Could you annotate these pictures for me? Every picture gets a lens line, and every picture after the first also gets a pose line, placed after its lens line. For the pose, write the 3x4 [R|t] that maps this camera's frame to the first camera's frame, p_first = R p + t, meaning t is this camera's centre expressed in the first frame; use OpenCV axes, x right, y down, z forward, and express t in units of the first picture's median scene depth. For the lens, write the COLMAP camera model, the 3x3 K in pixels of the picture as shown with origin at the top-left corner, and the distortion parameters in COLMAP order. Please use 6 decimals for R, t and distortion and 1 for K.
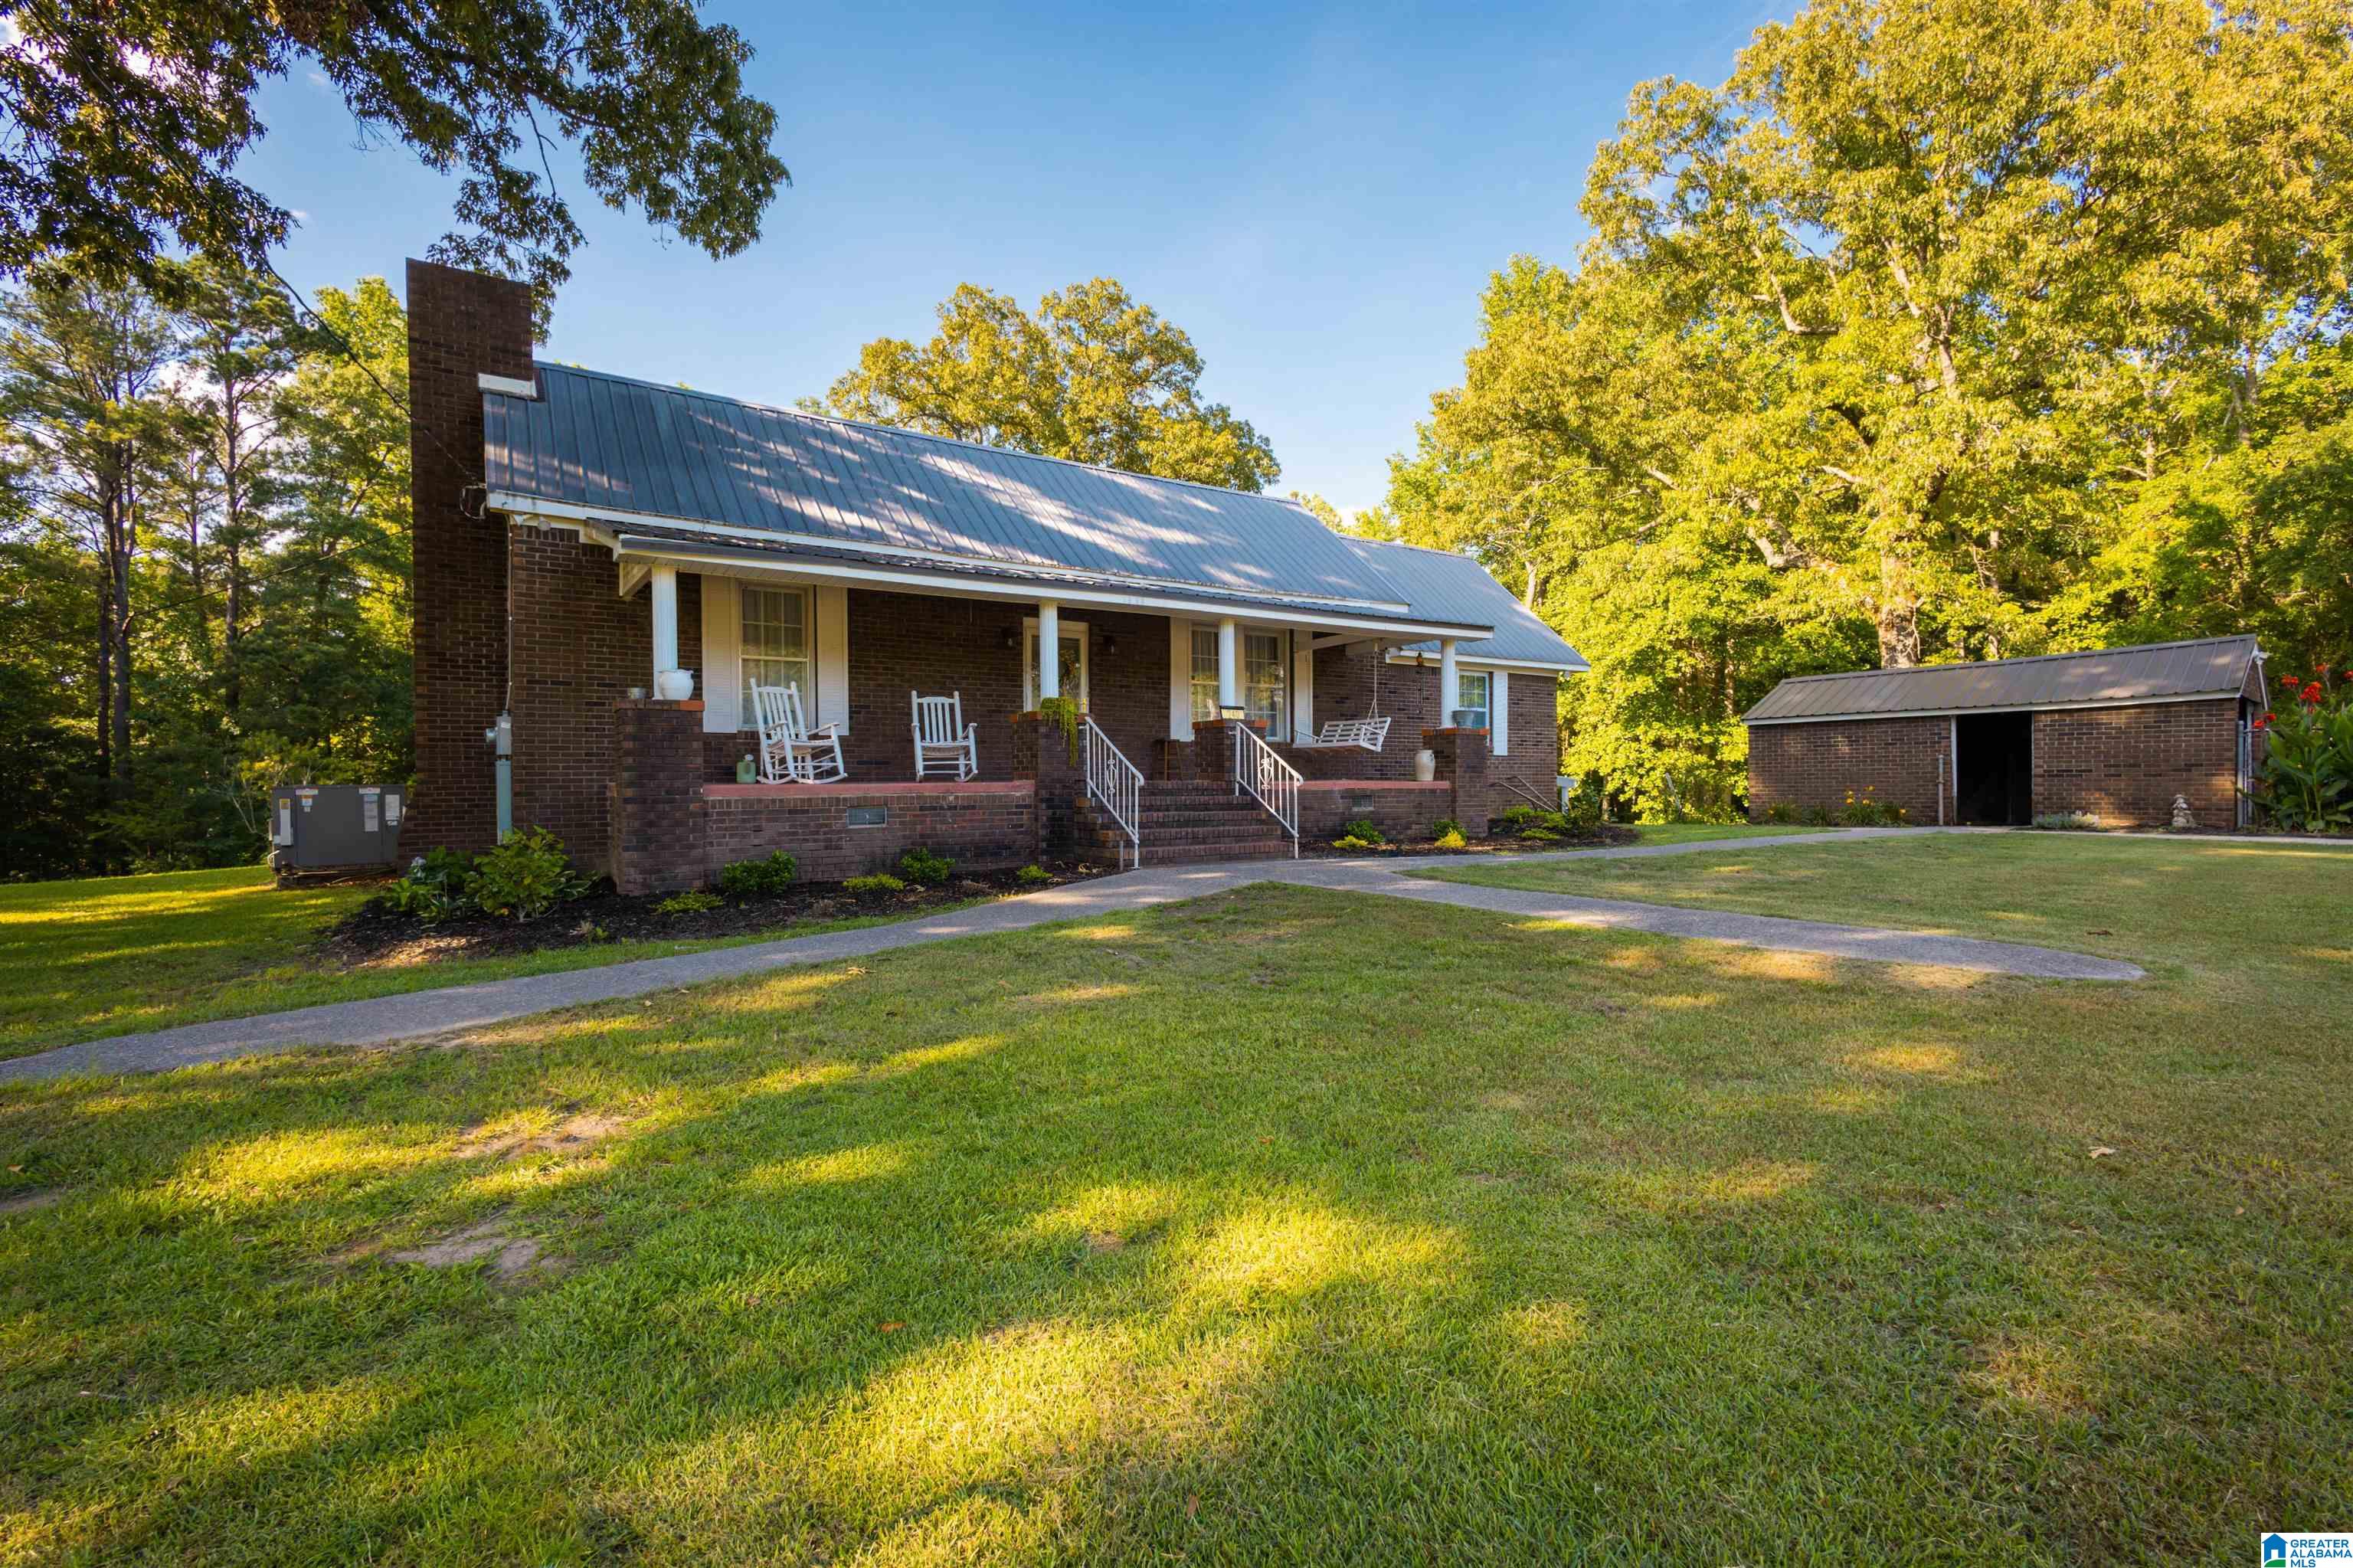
lens RADIAL K [[1078.3, 0, 1171.6], [0, 1078.3, 792.3], [0, 0, 1]] dist [0.002525, 0.000438]
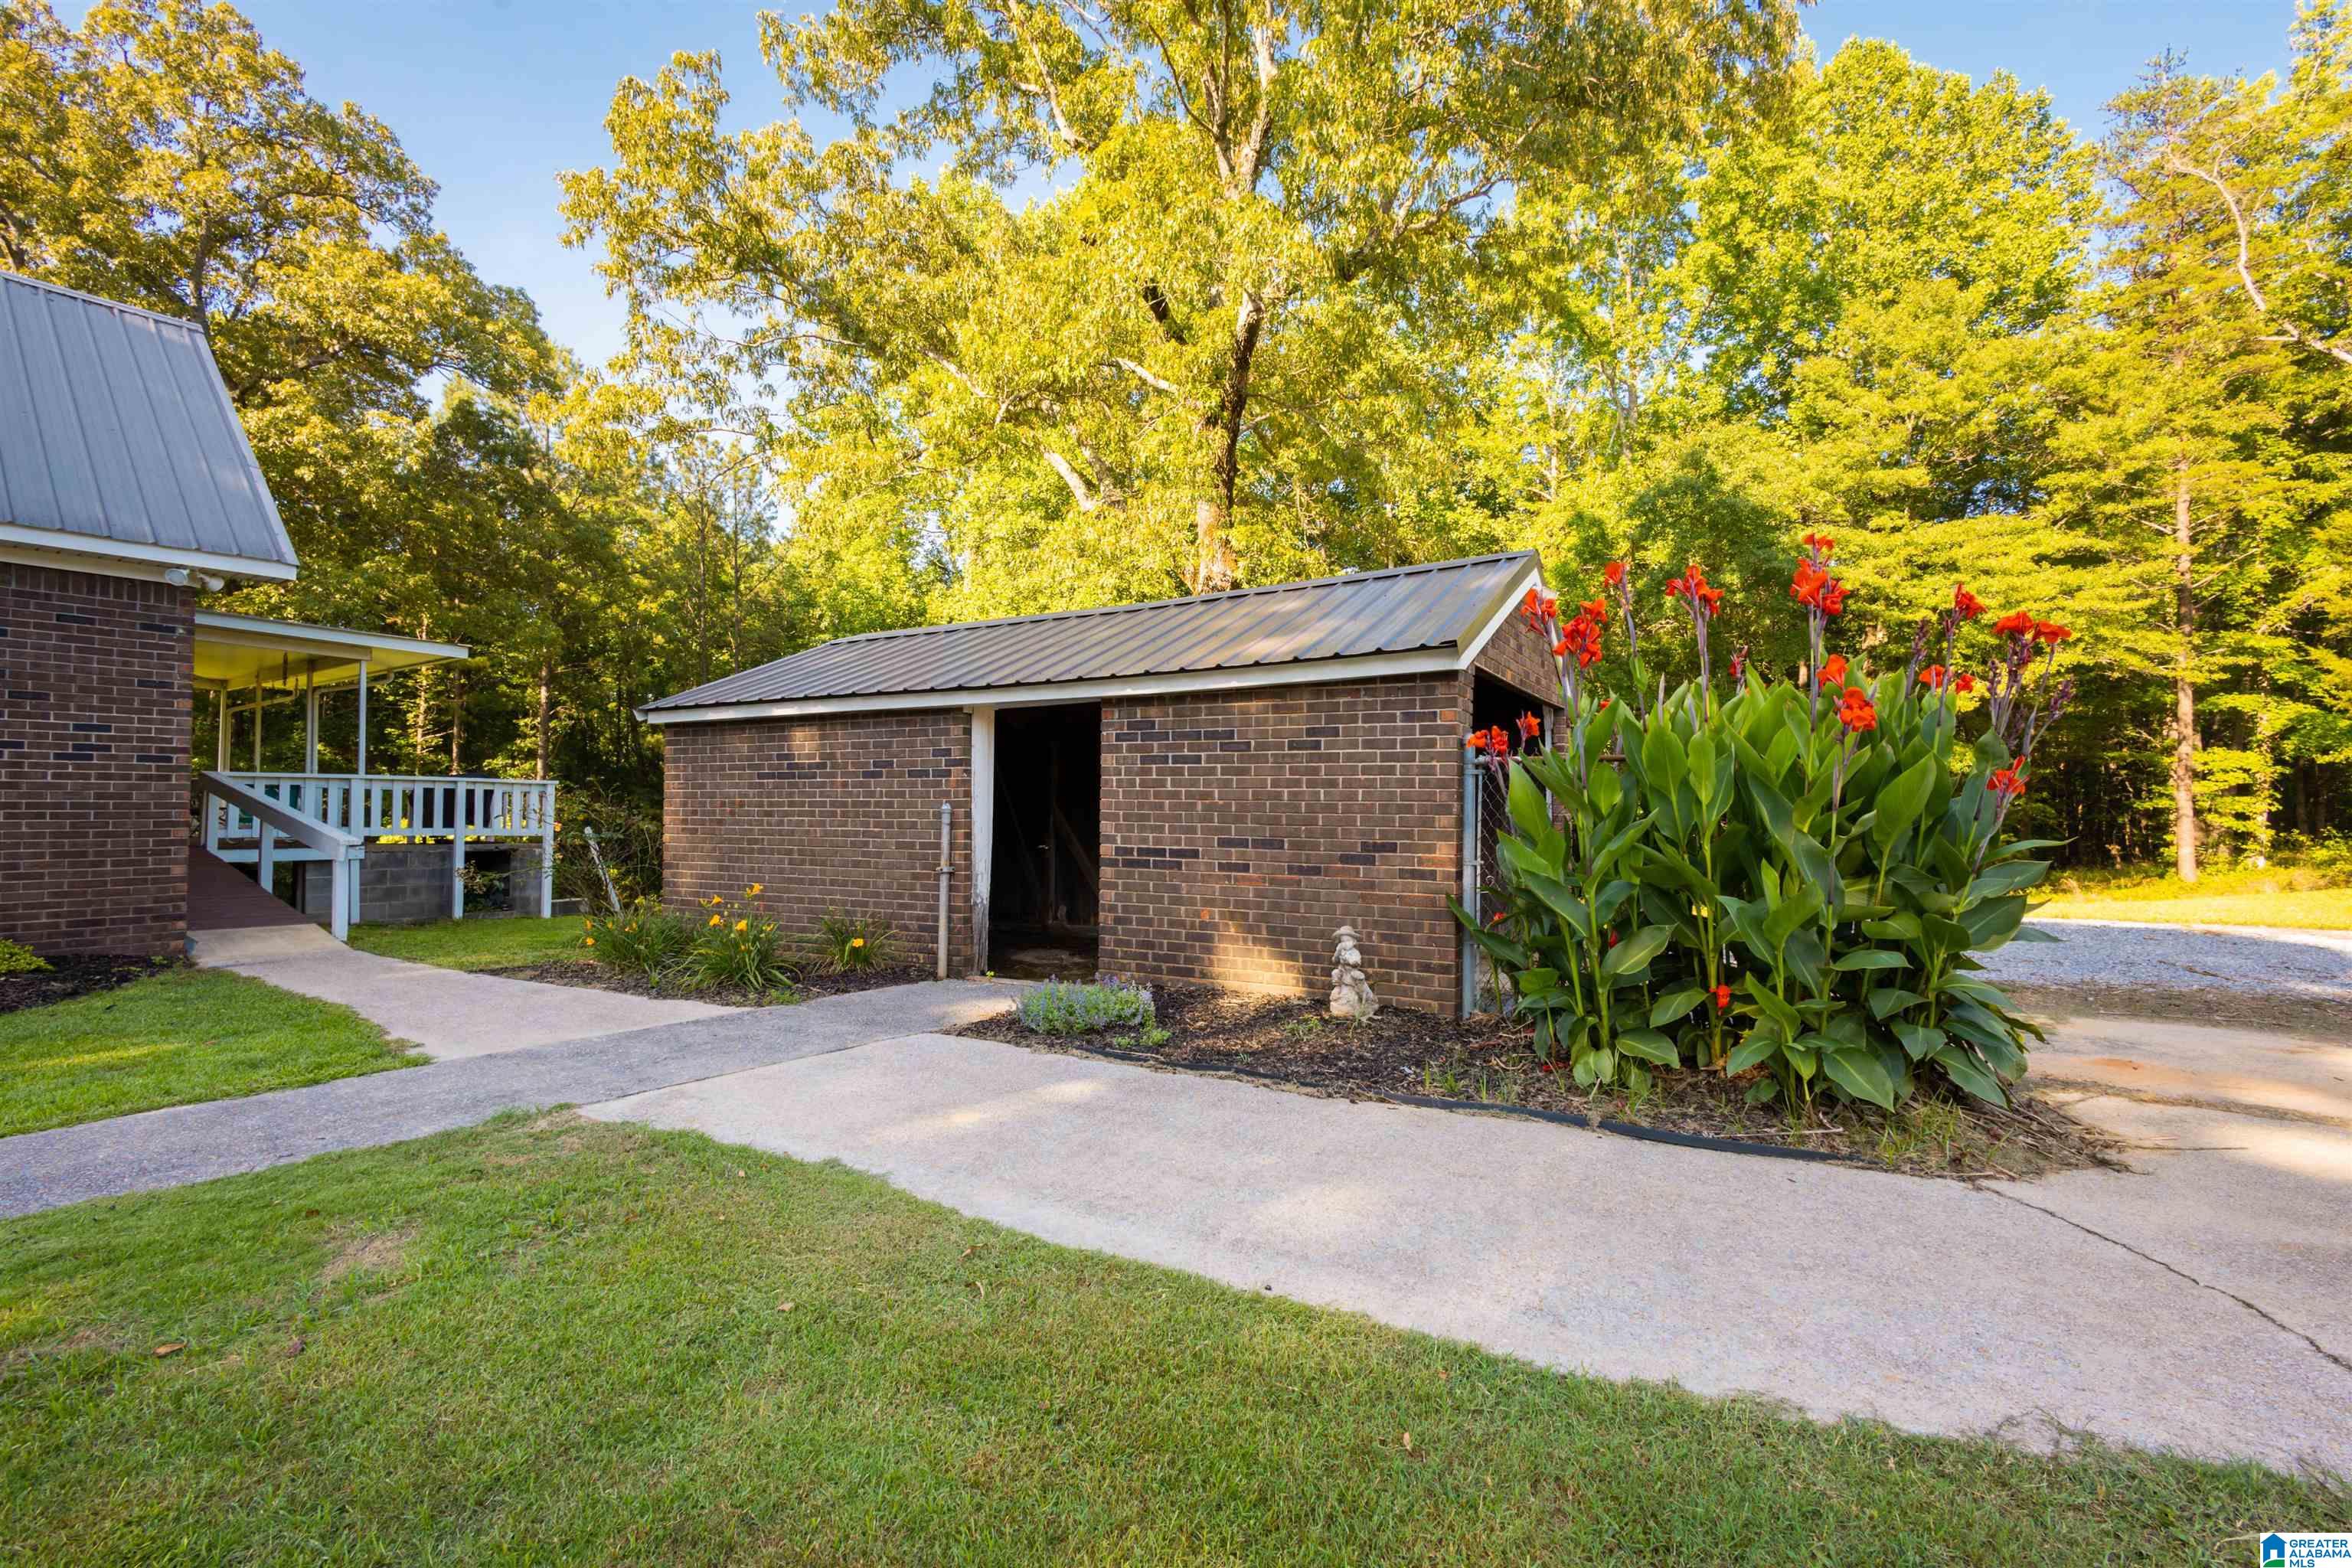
lens RADIAL K [[1079.1, 0, 1185.5], [0, 1079.1, 788.1], [0, 0, 1]] dist [0.002448, 0.000511]
pose [[0.931839, 0.019505, 0.362348, 0.253153], [-0.011724, 0.999651, -0.023660, -0.012457], [-0.362683, 0.017799, 0.931743, 0.228379]]
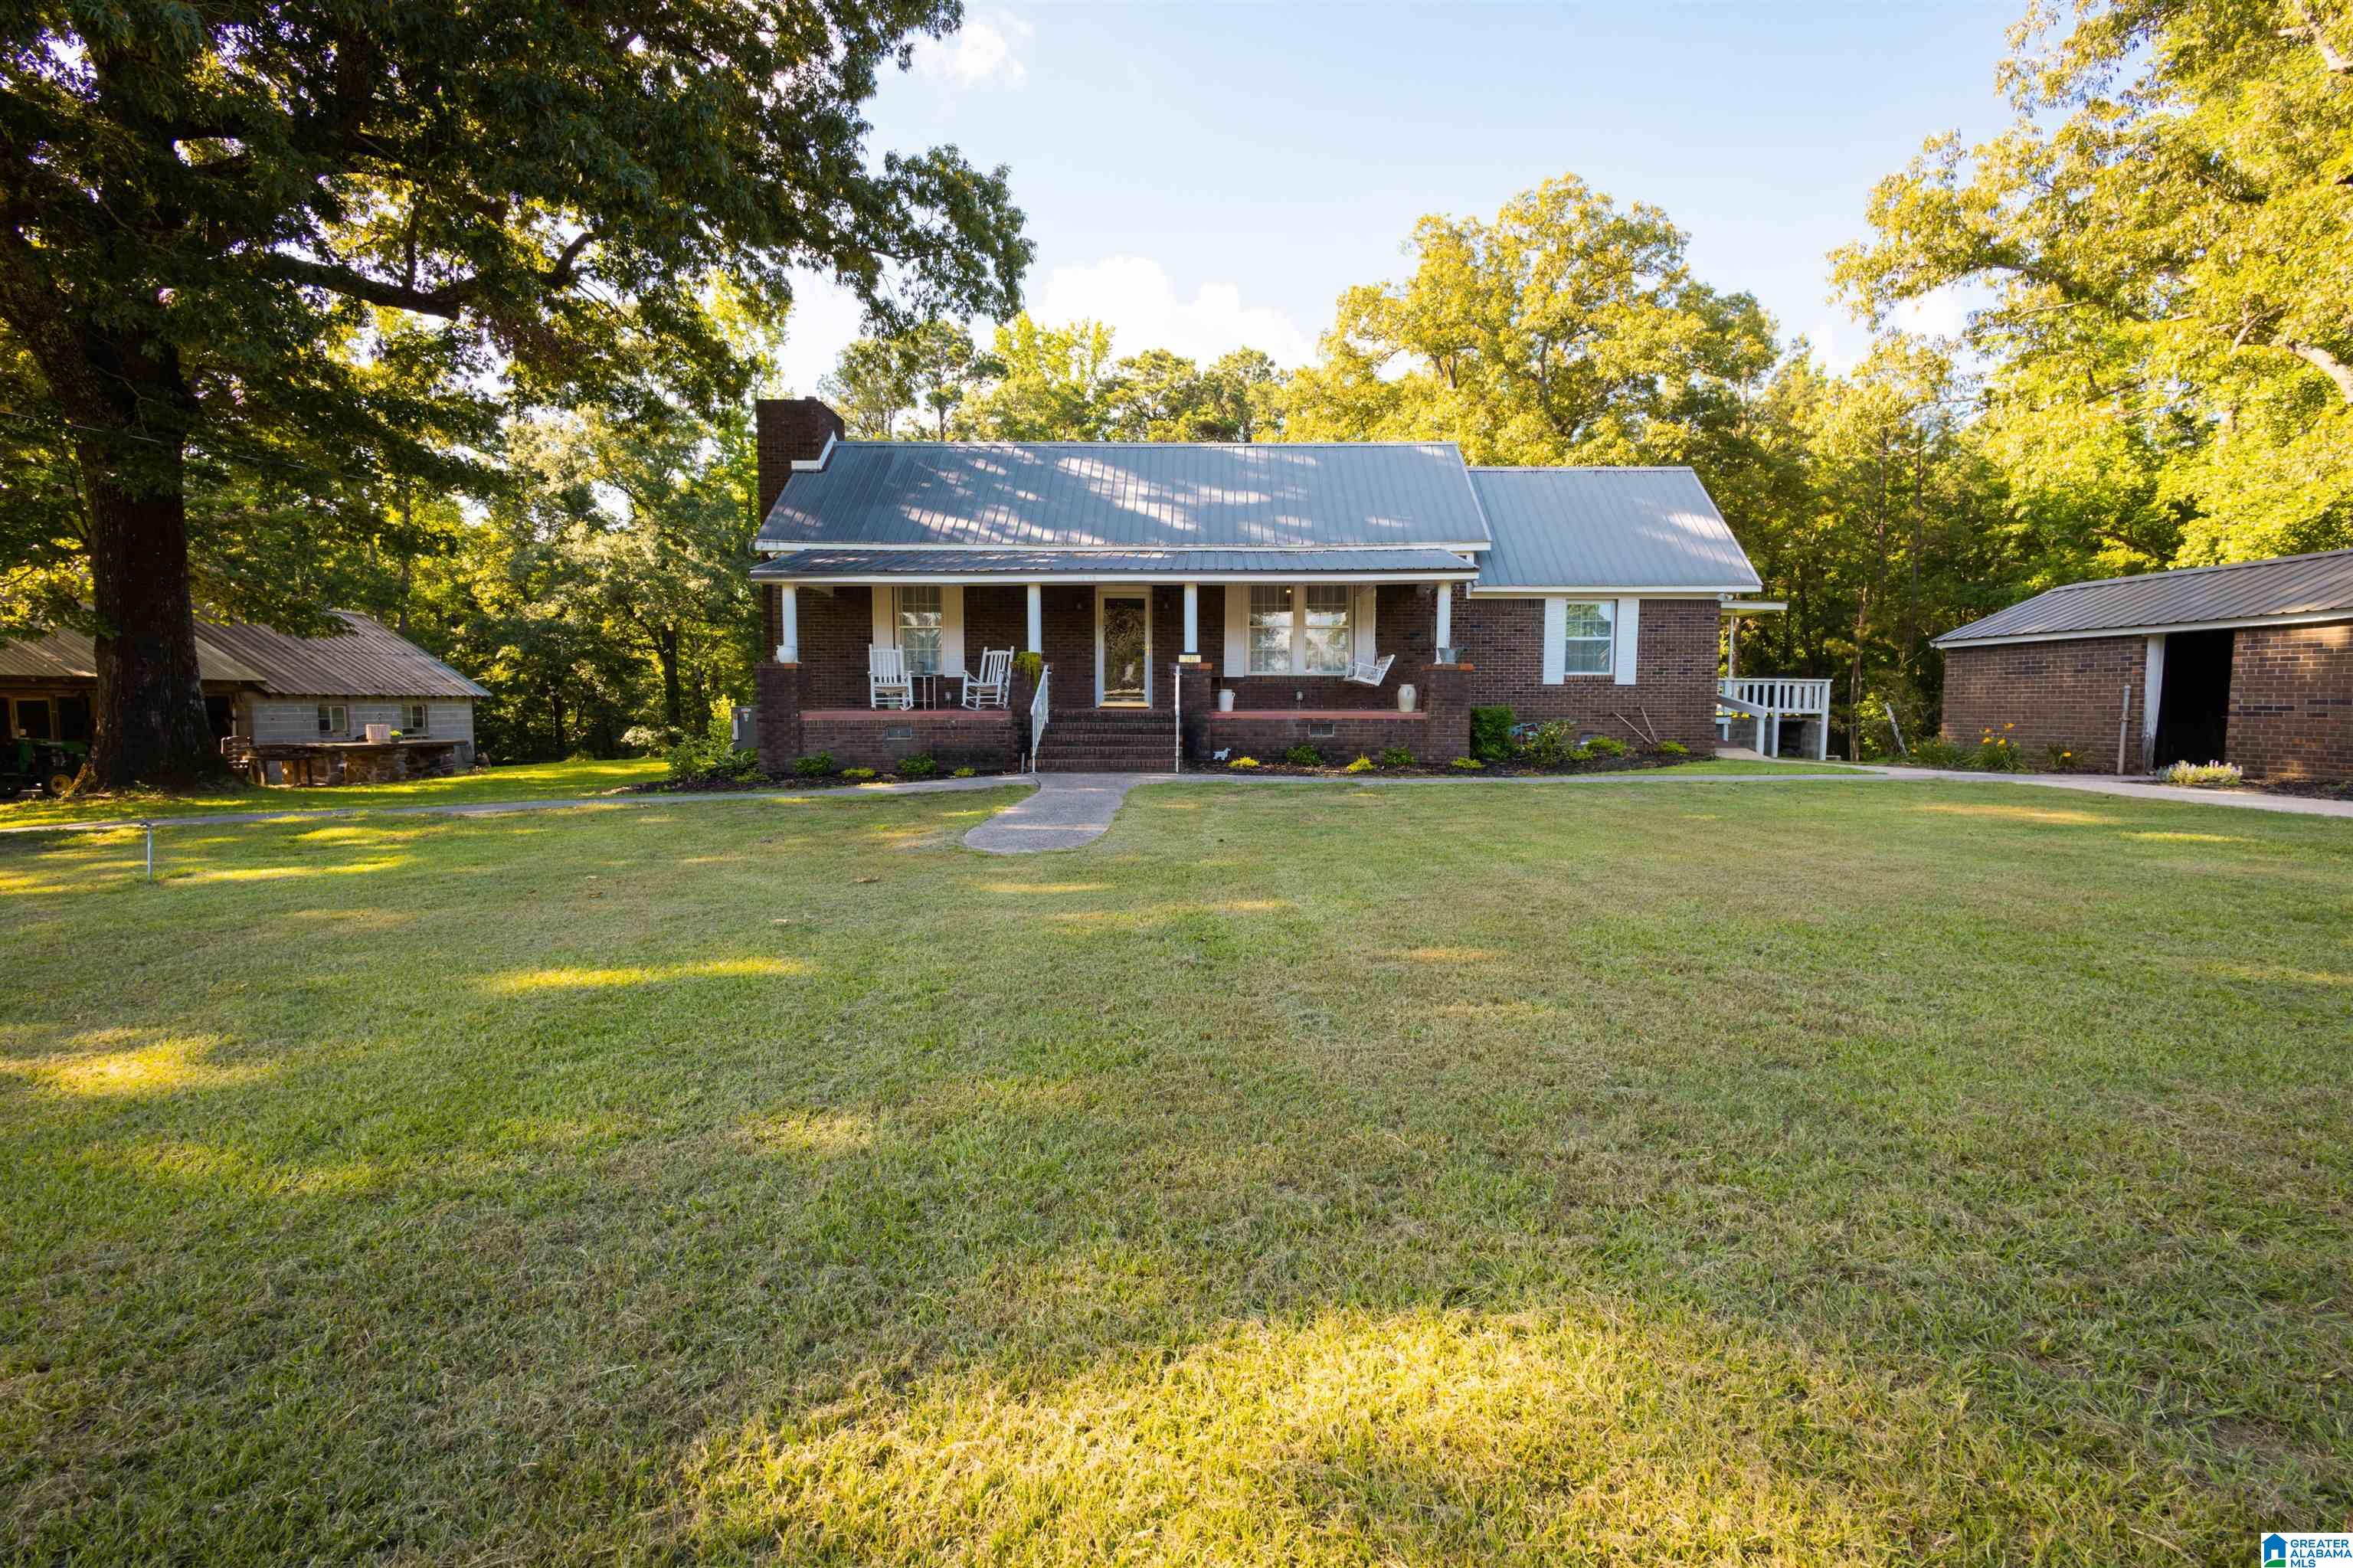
lens RADIAL K [[1086.2, 0, 1176.5], [0, 1086.2, 784.0], [0, 0, 1]] dist [0.015793, -0.000344]
pose [[0.829425, 0.051306, -0.556258, 0.228370], [-0.011167, 0.997097, 0.075315, -0.005954], [0.558507, -0.056257, 0.827590, -0.026703]]
